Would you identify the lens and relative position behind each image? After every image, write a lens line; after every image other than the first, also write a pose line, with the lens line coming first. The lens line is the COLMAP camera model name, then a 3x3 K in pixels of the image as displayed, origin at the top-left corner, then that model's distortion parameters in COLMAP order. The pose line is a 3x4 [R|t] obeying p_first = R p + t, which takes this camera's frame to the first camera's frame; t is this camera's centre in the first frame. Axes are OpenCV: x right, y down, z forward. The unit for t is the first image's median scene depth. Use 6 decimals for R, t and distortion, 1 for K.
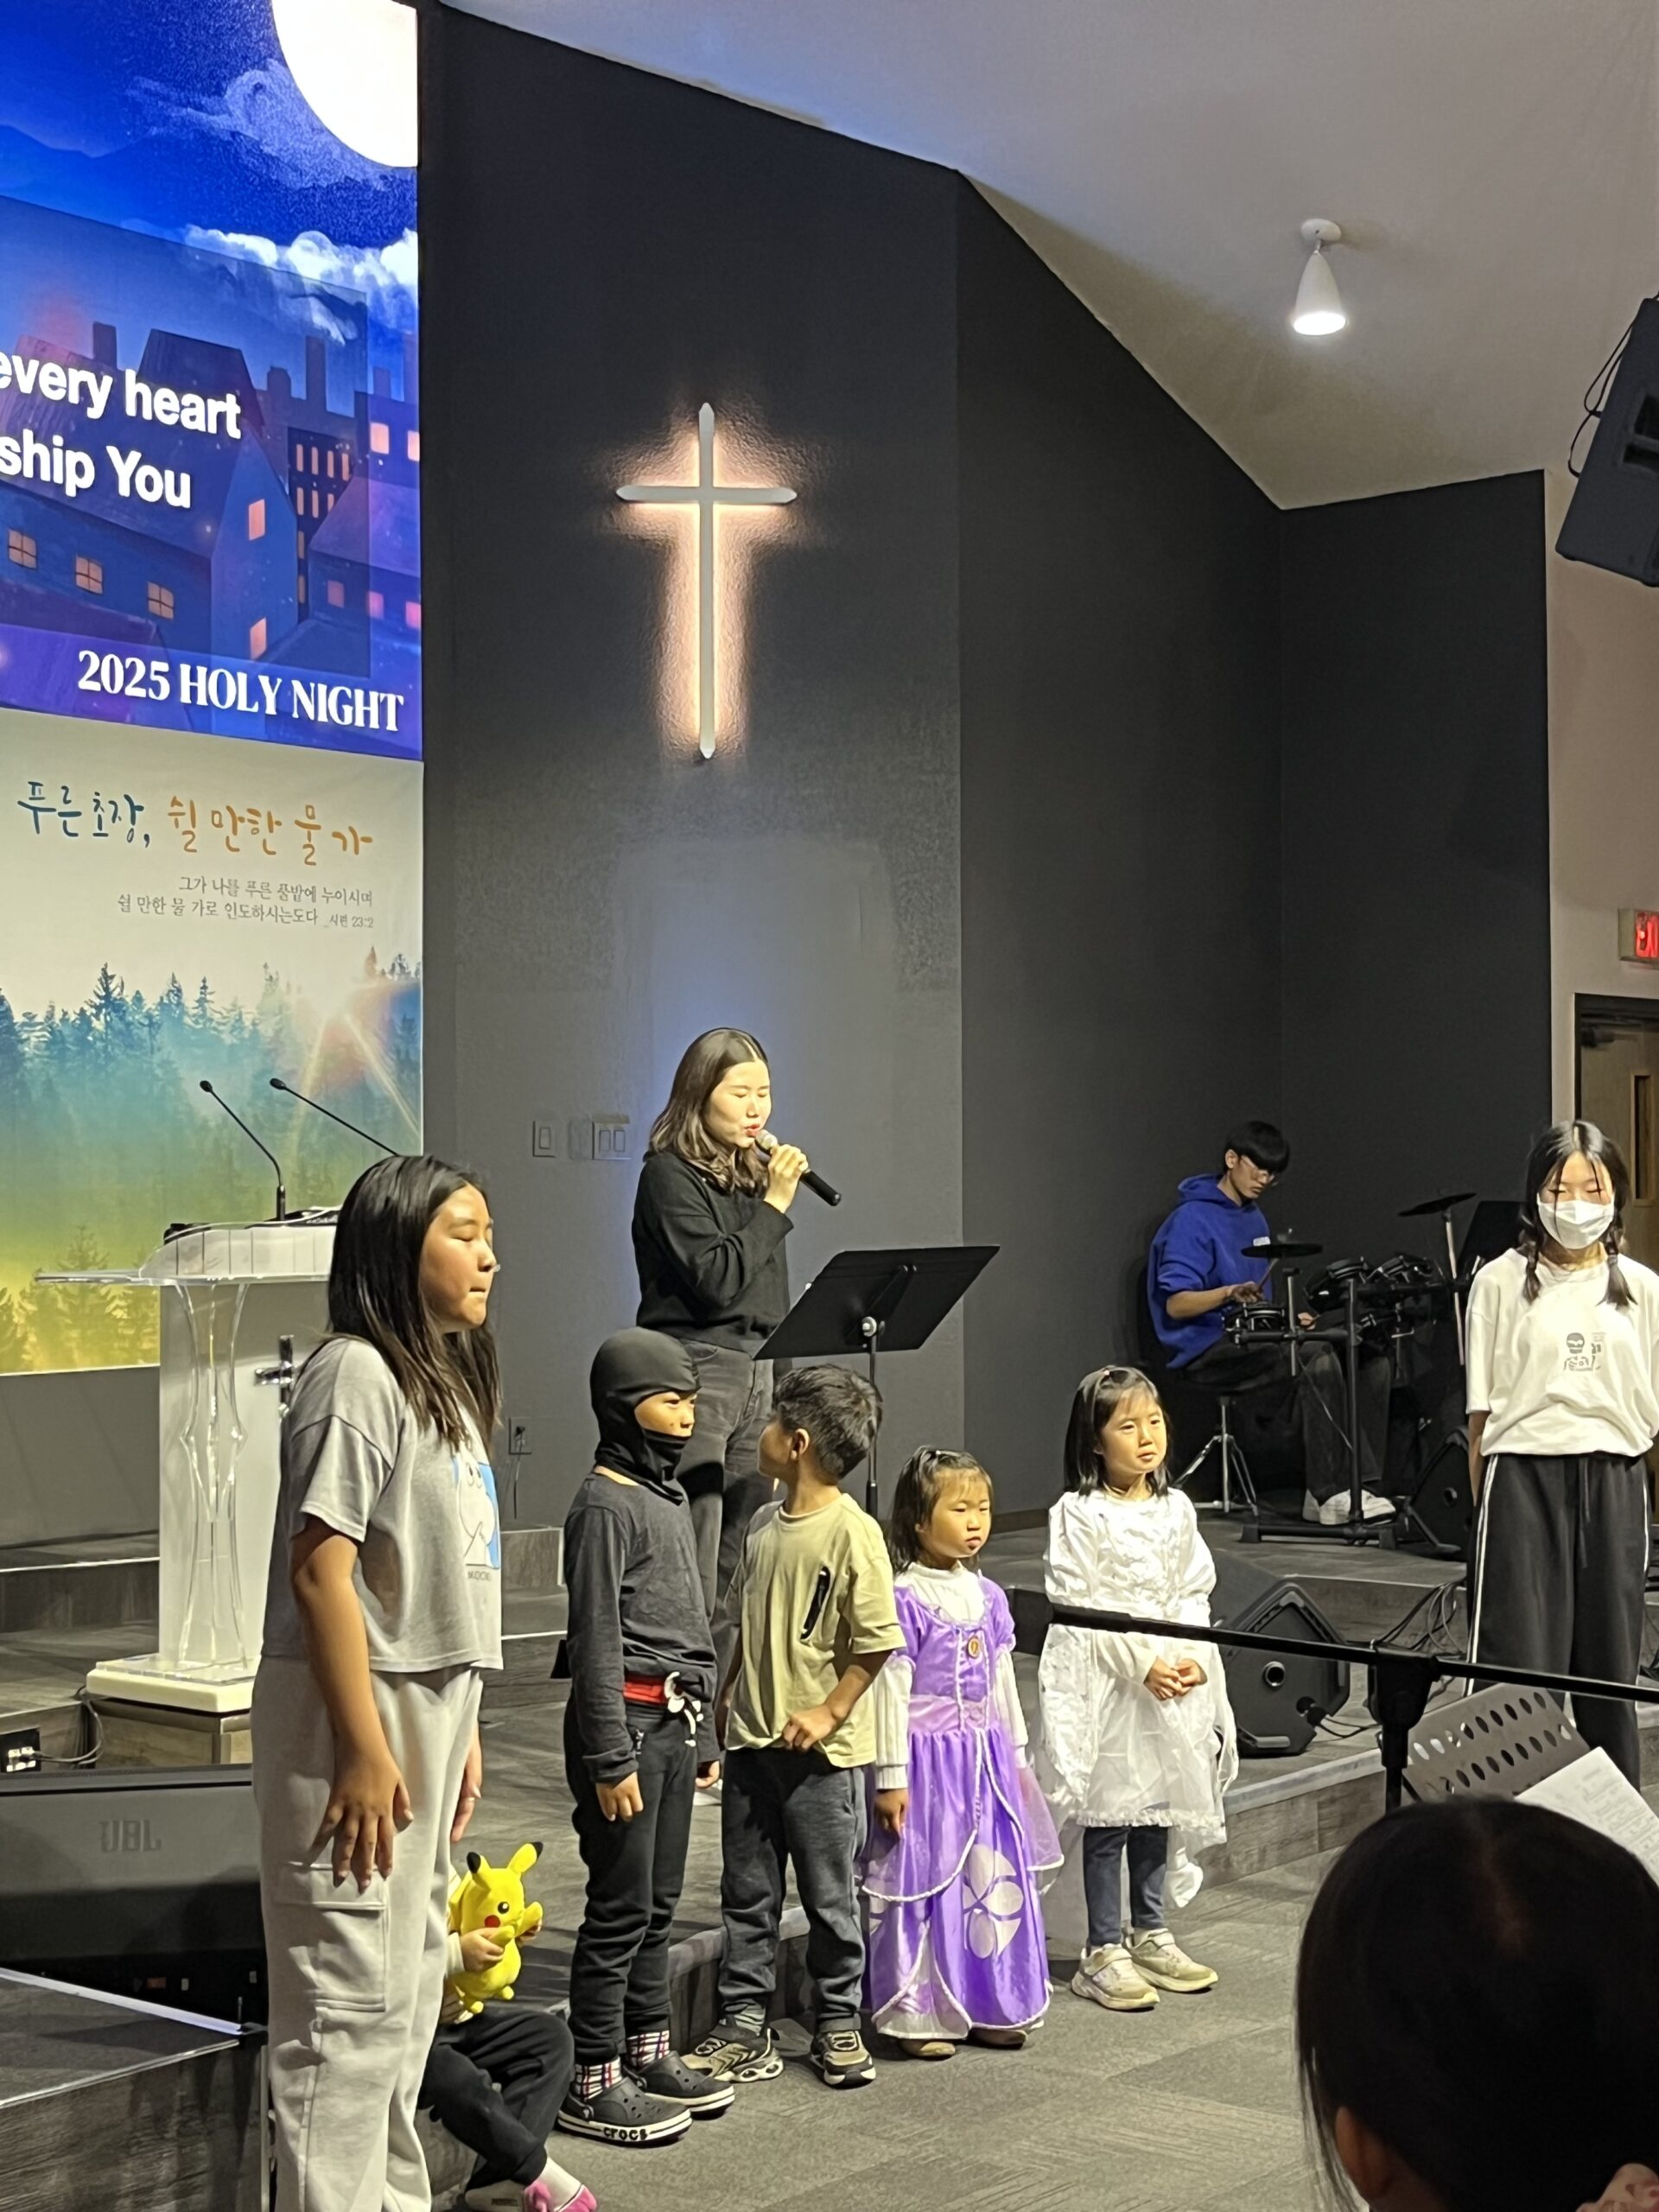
lens RADIAL K [[3346.3, 0, 811.6], [0, 3346.3, 1147.4], [0, 0, 1]] dist [0.022666, 0.000000]
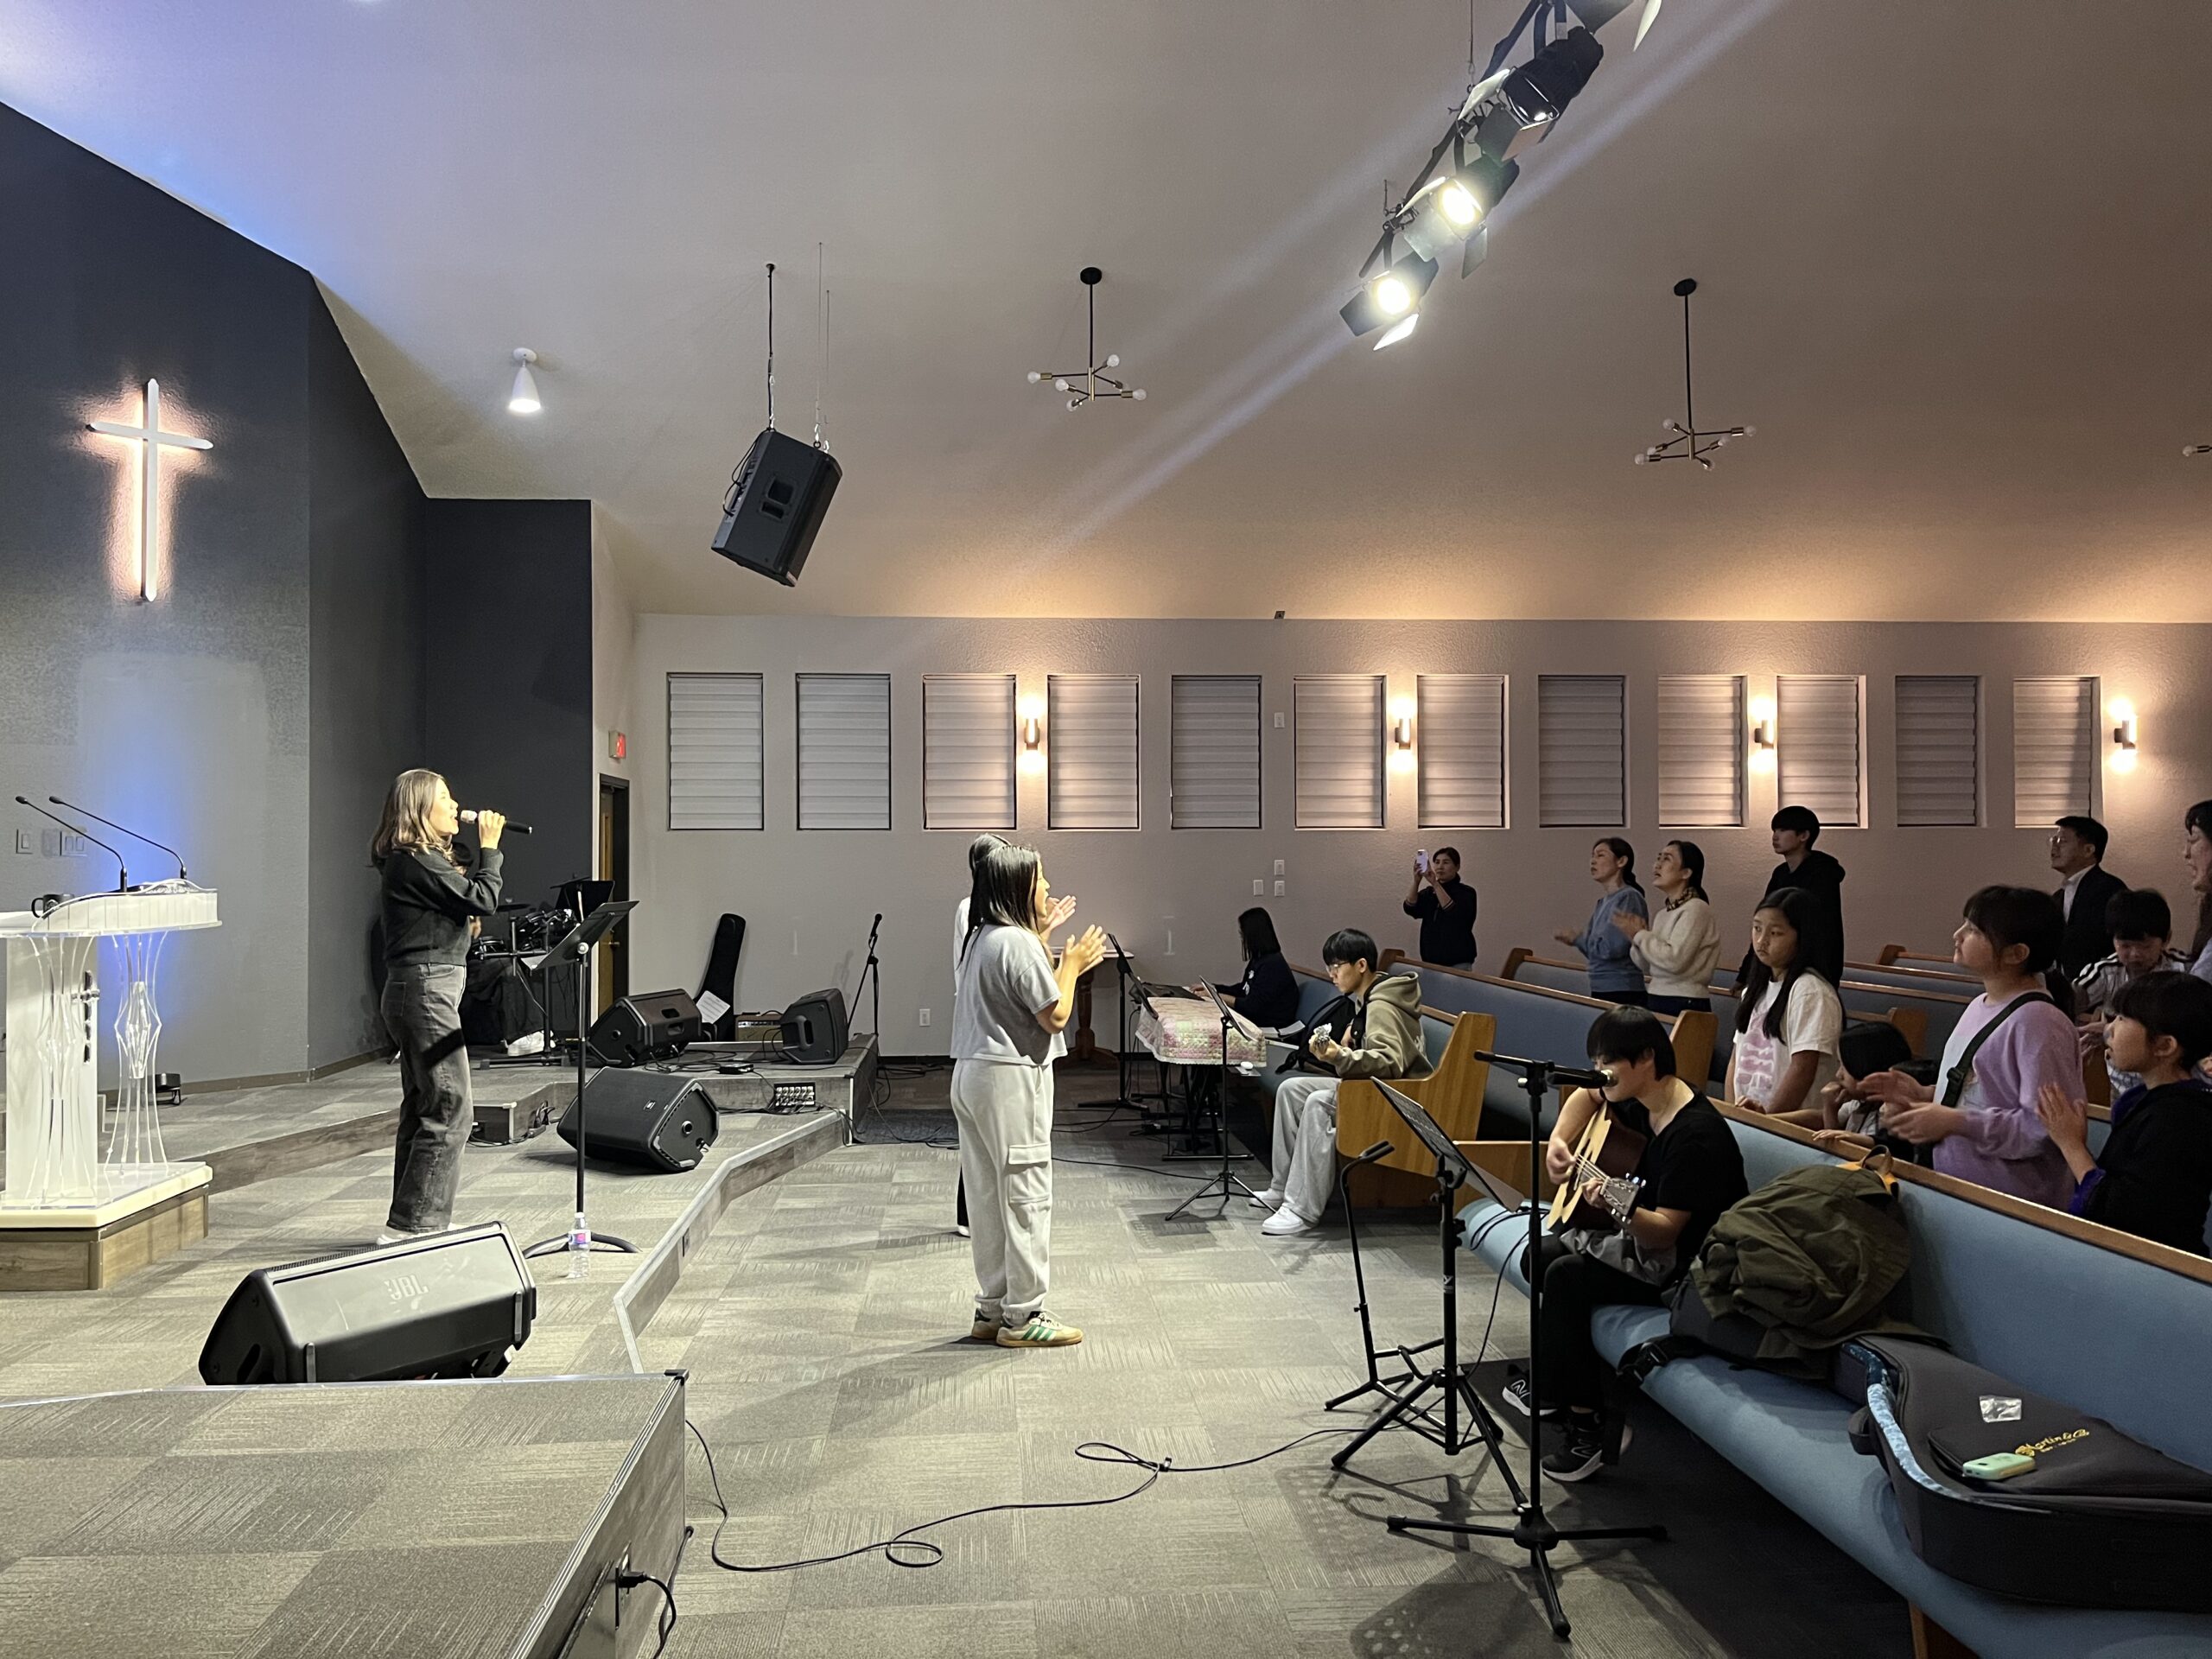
lens RADIAL K [[1683.4, 0, 1127.5], [0, 1683.4, 830.9], [0, 0, 1]] dist [0.072525, -0.101958]
pose [[0.711030, 0.017196, 0.702952, -0.276666], [-0.005356, 0.999804, -0.019040, 0.004916], [-0.703141, 0.009773, 0.710983, 0.107748]]
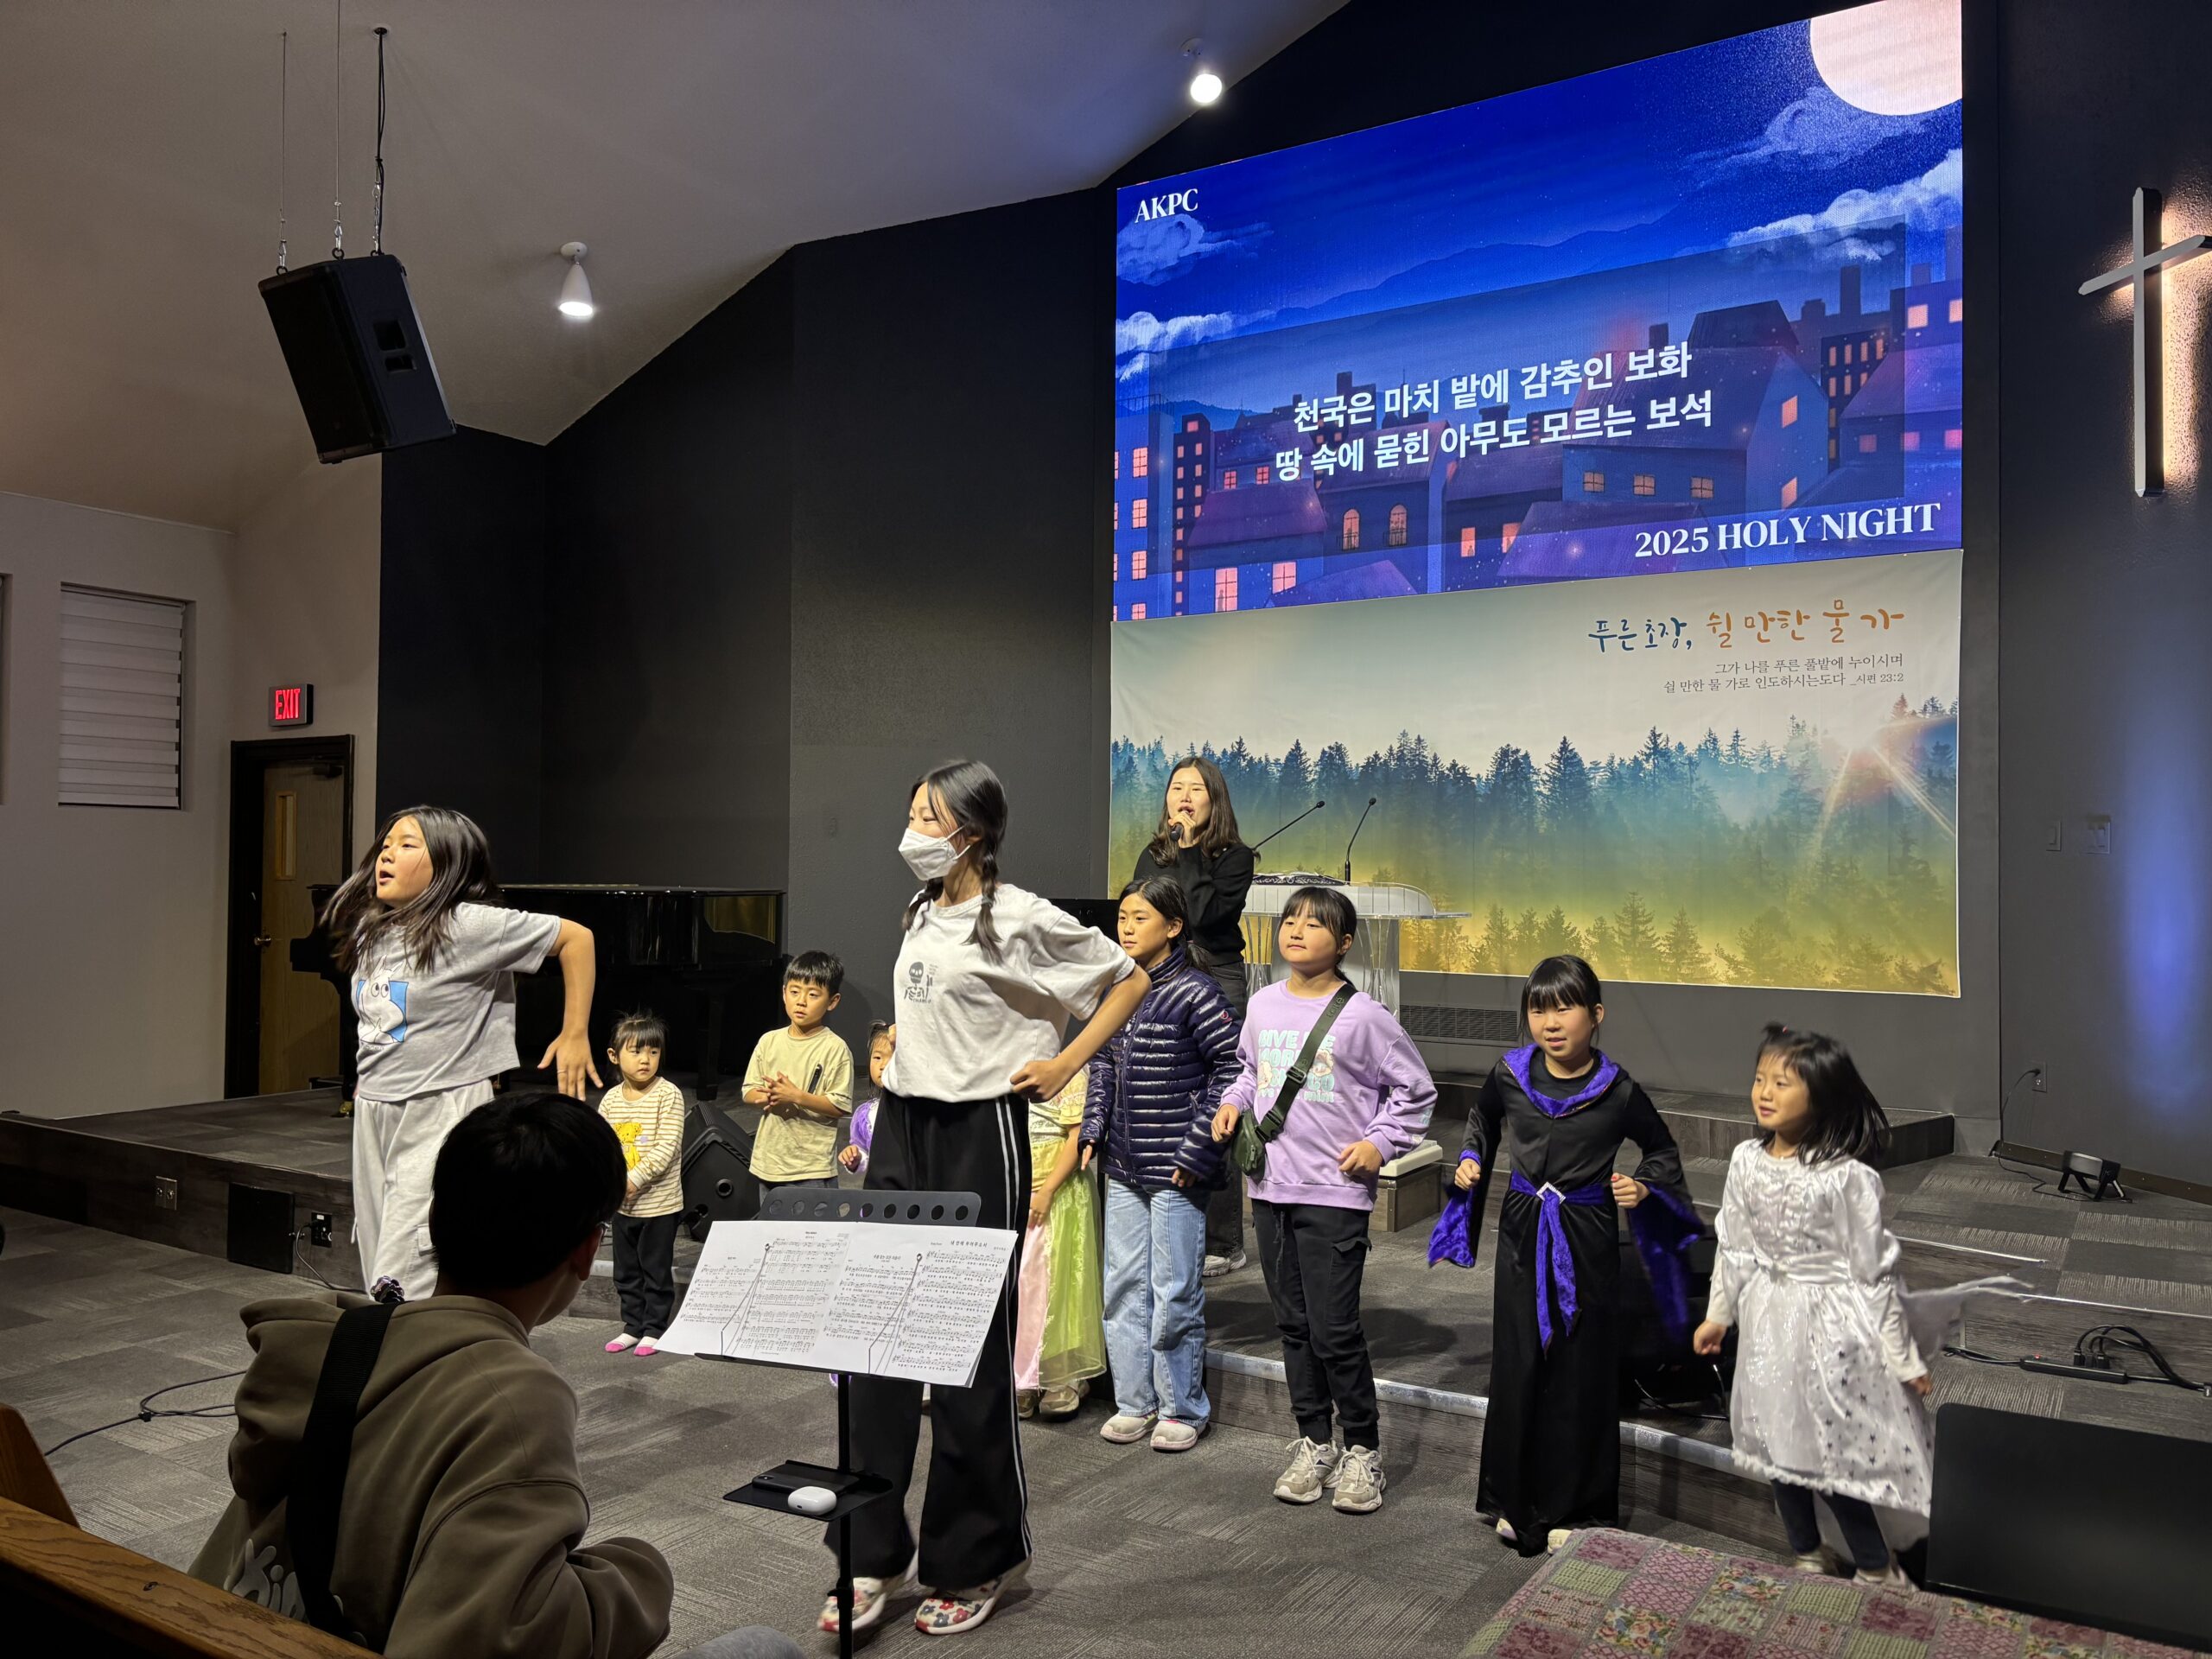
lens RADIAL K [[1669.7, 0, 1104.8], [0, 1669.7, 840.5], [0, 0, 1]] dist [0.051450, -0.069947]
pose [[0.124921, -0.007899, -0.992135, 0.508298], [-0.002060, 0.999964, -0.008220, 0.005390], [0.992165, 0.003071, 0.124900, 0.599955]]
